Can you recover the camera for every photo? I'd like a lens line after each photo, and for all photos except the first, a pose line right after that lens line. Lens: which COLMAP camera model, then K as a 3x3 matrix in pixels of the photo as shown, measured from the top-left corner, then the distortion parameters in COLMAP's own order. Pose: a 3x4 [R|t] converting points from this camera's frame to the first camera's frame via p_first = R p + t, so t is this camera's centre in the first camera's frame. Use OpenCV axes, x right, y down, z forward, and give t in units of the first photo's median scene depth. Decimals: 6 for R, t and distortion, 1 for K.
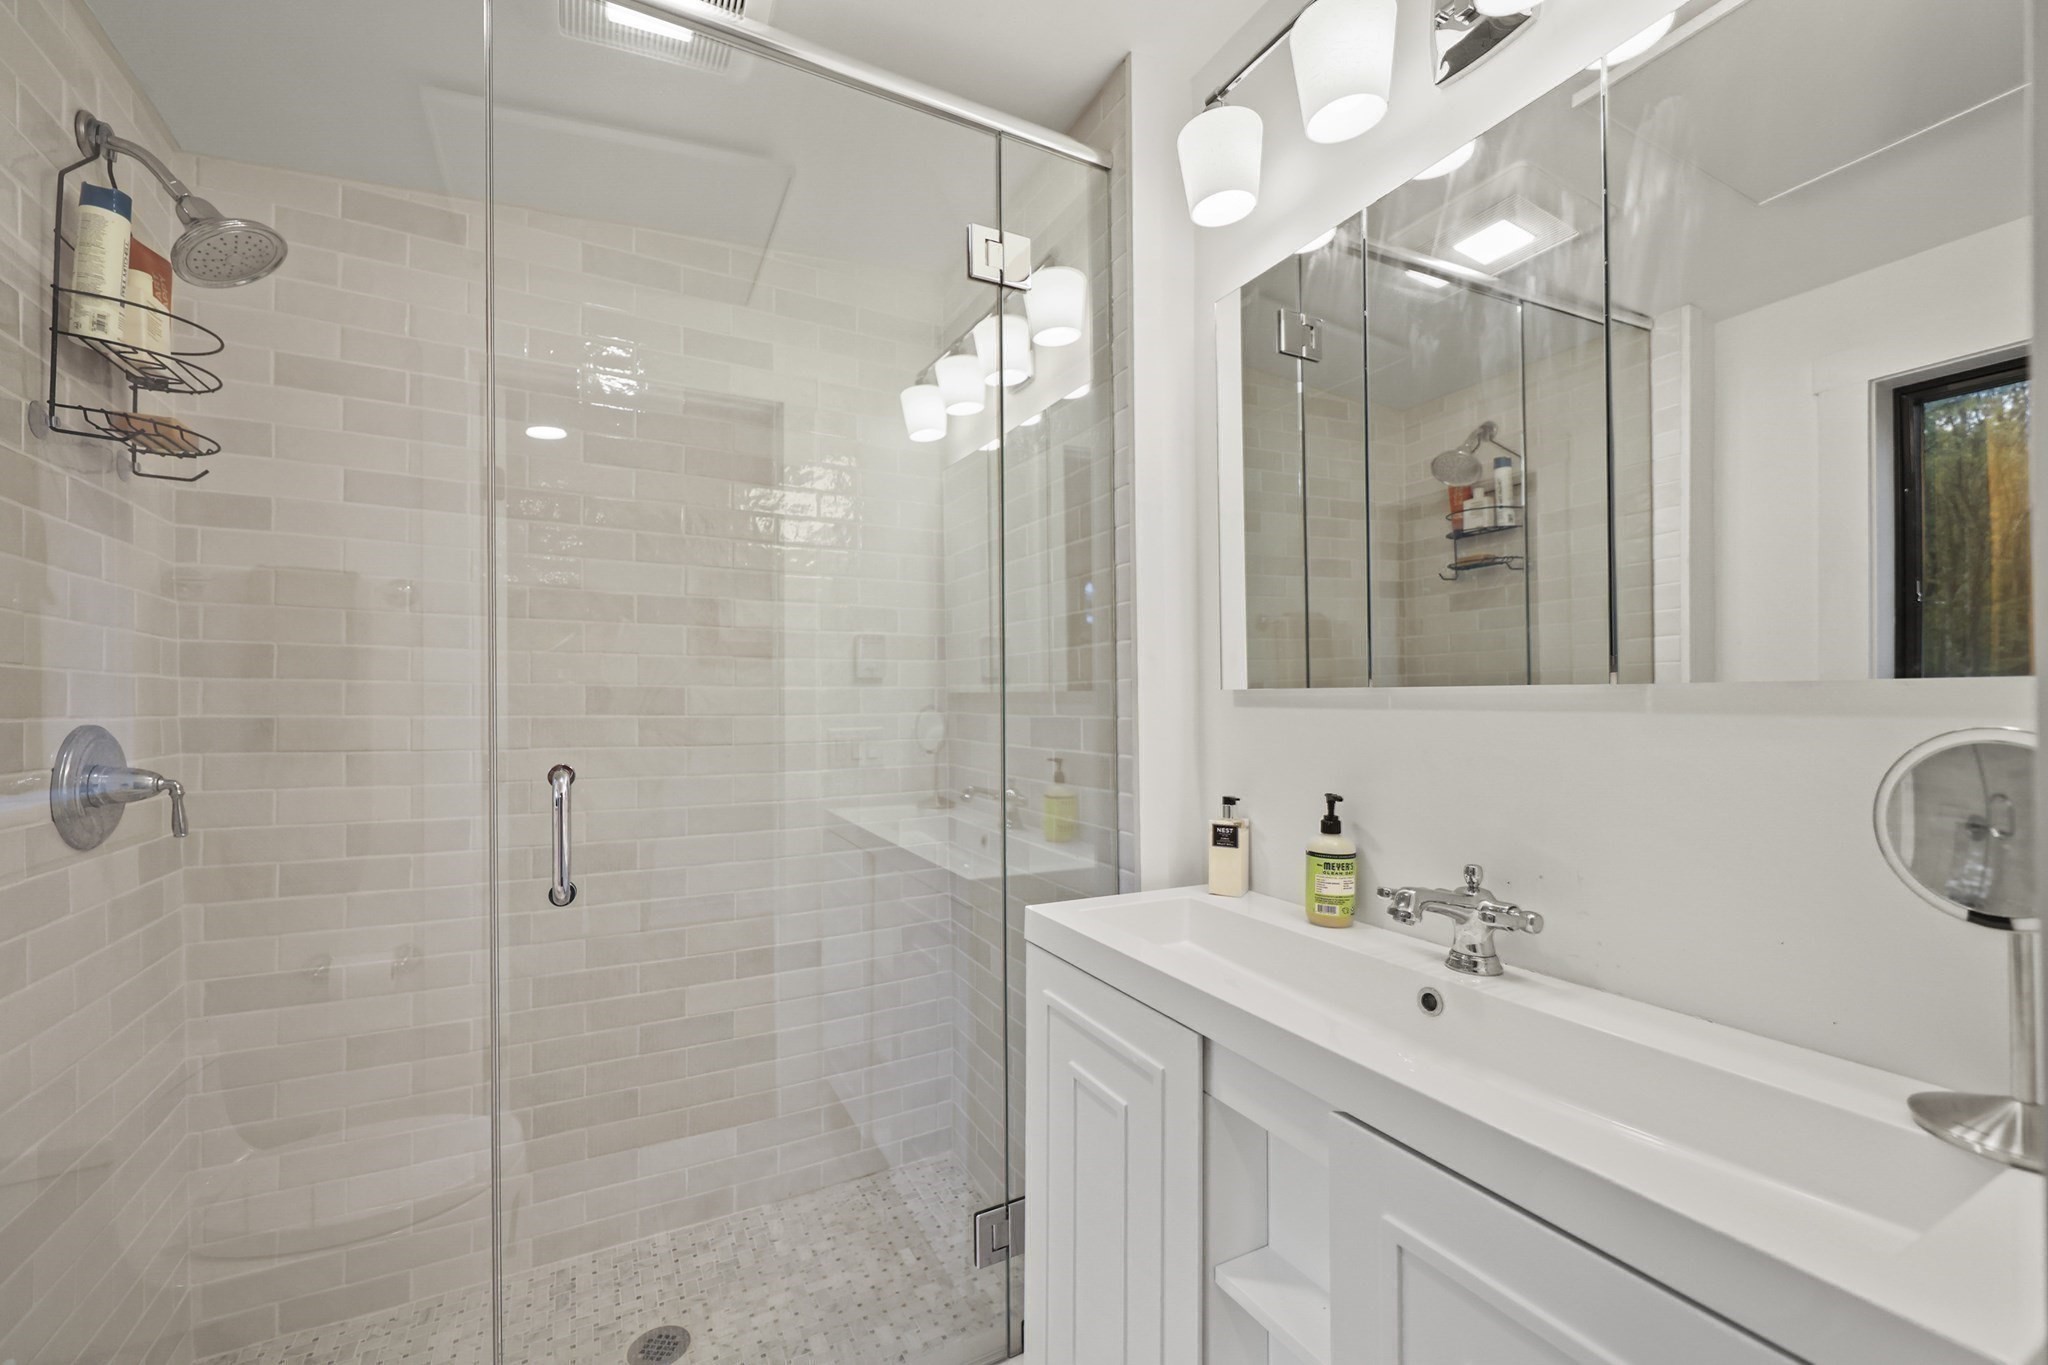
lens RADIAL K [[839.8, 0, 1021.1], [0, 839.8, 691.8], [0, 0, 1]] dist [0.002936, 0.000502]
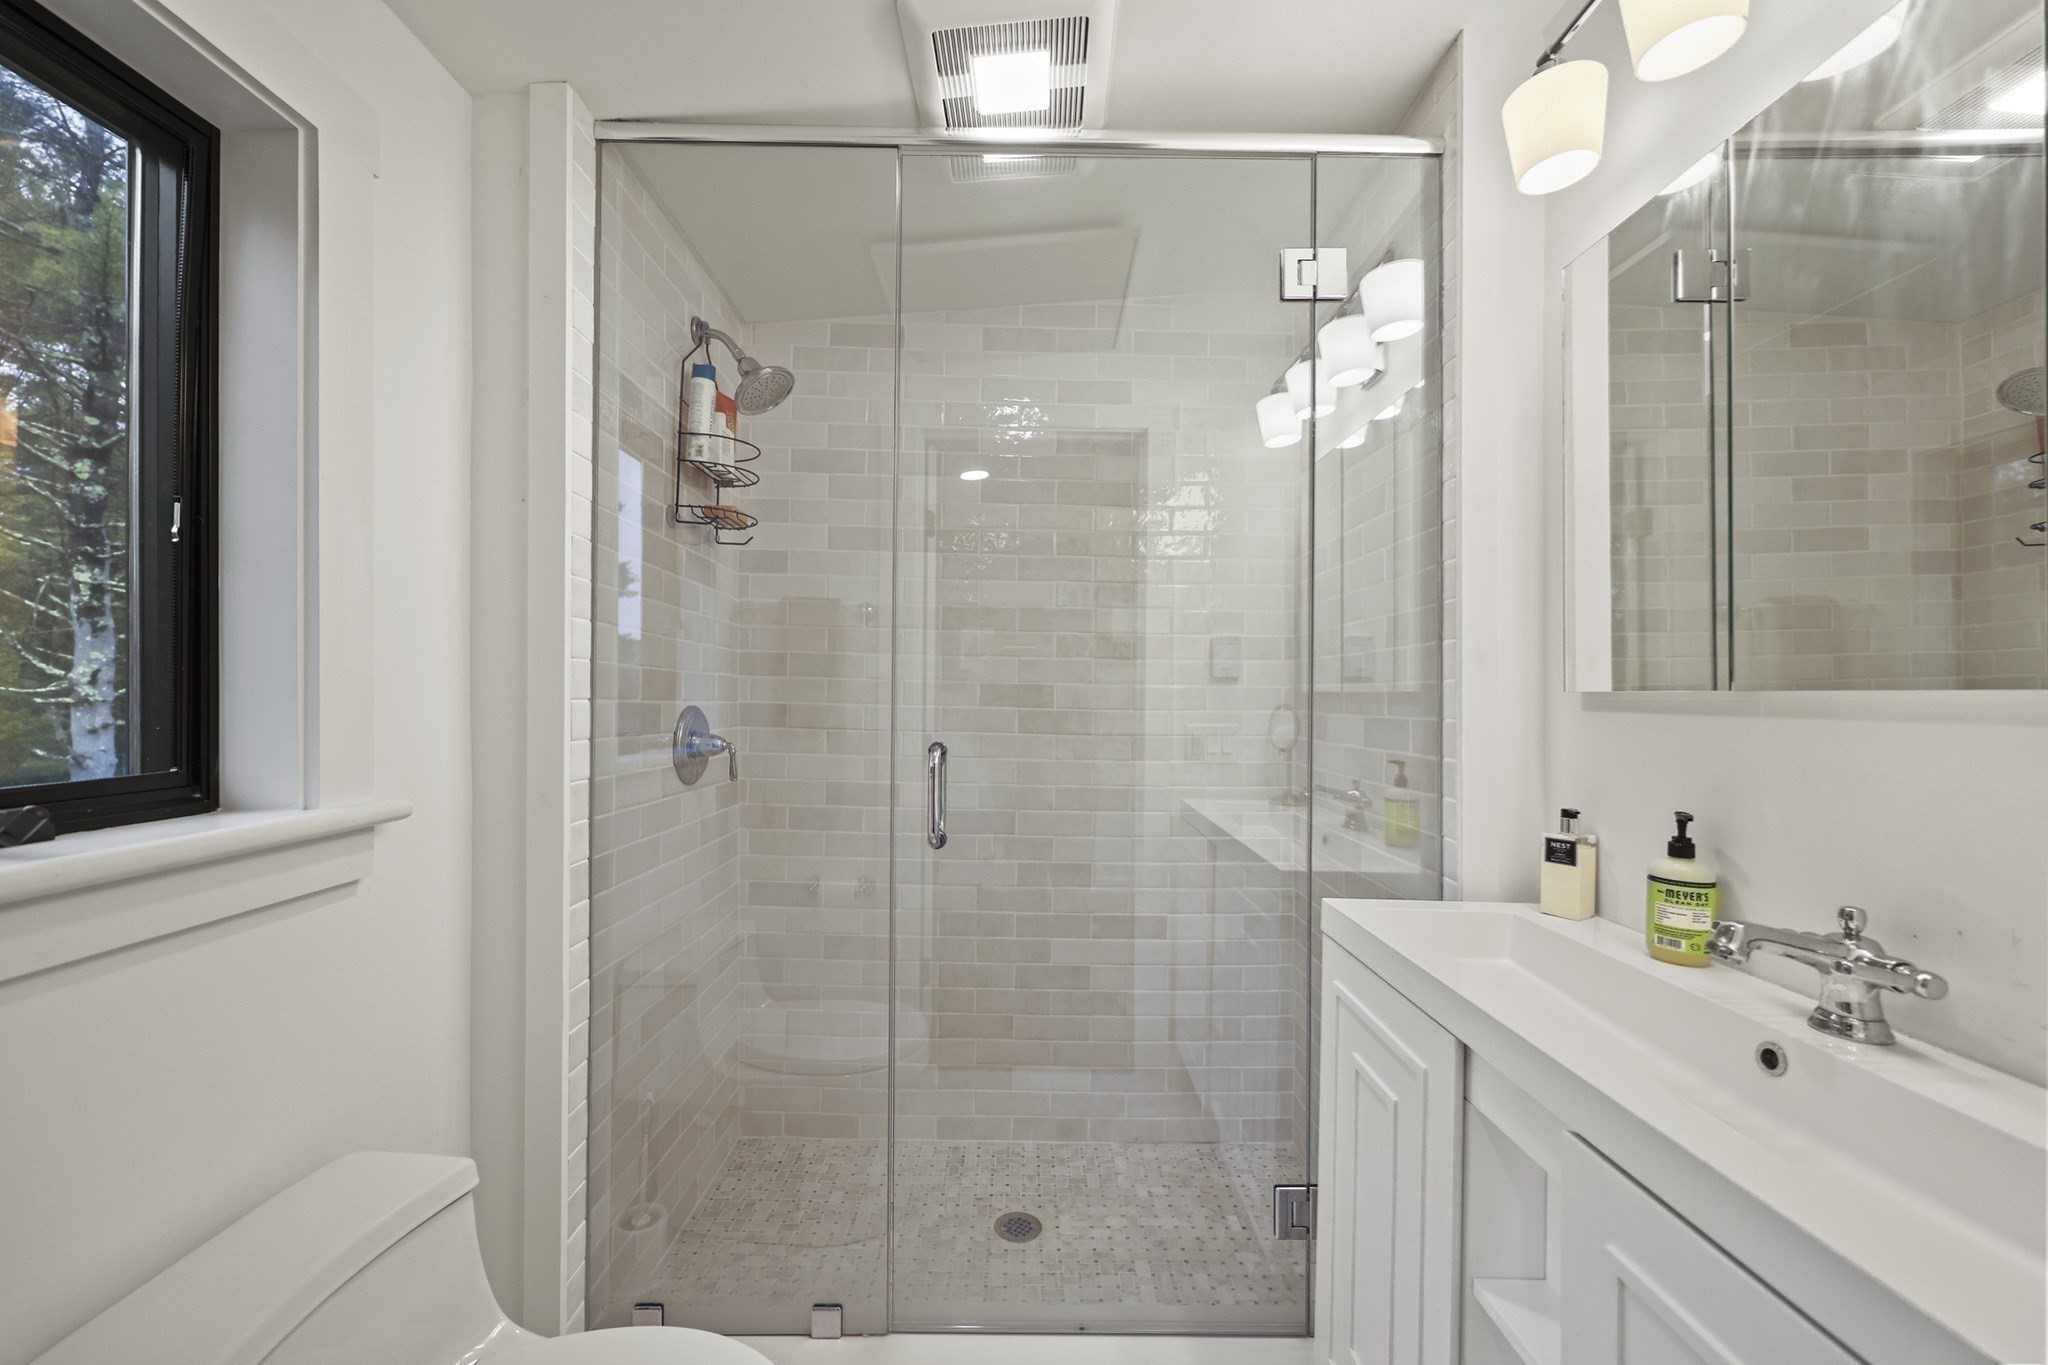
lens RADIAL K [[839.8, 0, 1029.7], [0, 839.8, 683.1], [0, 0, 1]] dist [0.002936, 0.000502]
pose [[0.885270, 0.006947, -0.465025, 0.142353], [-0.011152, 0.999918, -0.006293, 0.000085], [0.464943, 0.010758, 0.885275, -0.074840]]
